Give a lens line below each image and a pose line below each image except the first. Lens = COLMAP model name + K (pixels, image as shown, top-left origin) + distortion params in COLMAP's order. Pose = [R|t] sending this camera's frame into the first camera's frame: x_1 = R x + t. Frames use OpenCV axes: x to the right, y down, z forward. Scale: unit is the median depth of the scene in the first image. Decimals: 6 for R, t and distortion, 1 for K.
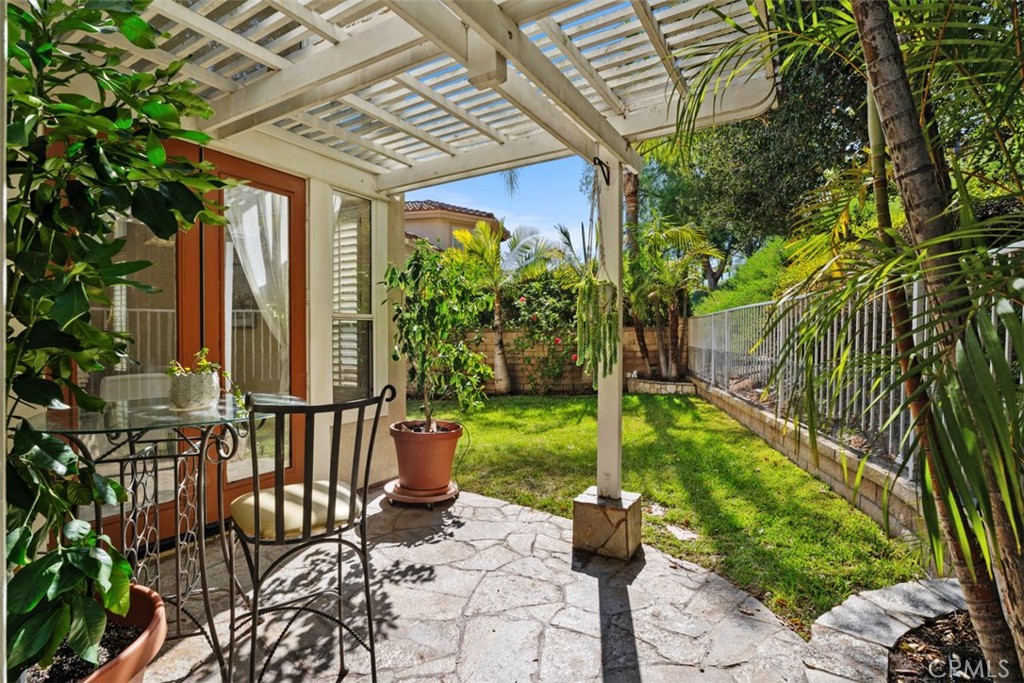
lens RADIAL K [[493.2, 0, 510.3], [0, 493.2, 342.8], [0, 0, 1]] dist [0.001026, 0.000127]
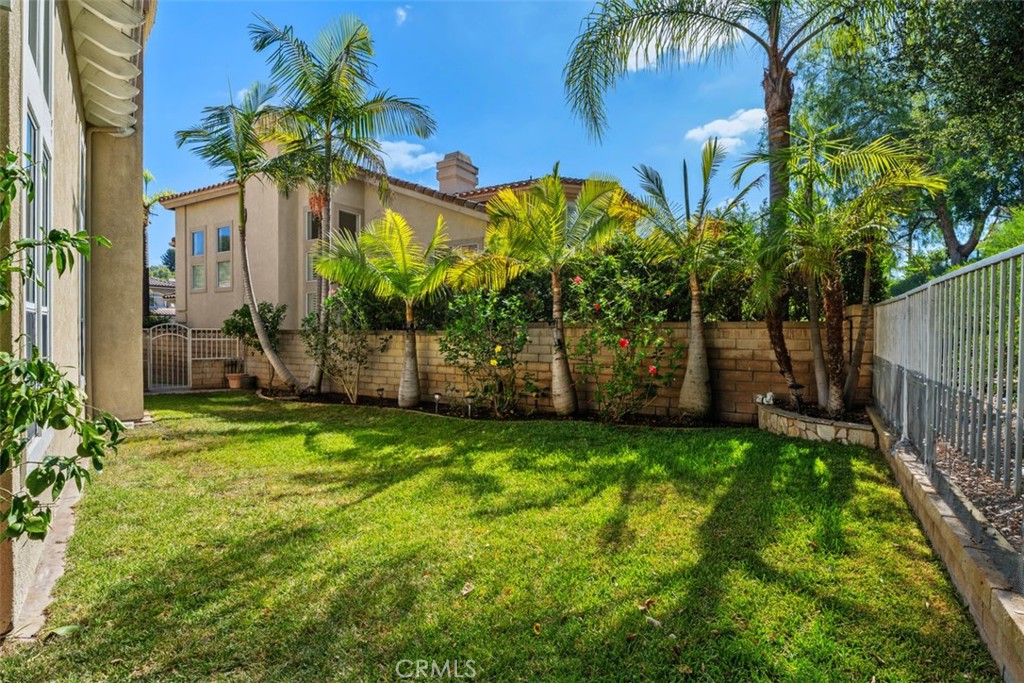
lens RADIAL K [[493.2, 0, 513.1], [0, 493.2, 337.7], [0, 0, 1]] dist [0.001026, 0.000127]
pose [[0.939038, 0.014636, -0.343501, 0.168373], [-0.016610, 0.999858, -0.002805, -0.004907], [0.343412, 0.008340, 0.939148, 0.326912]]
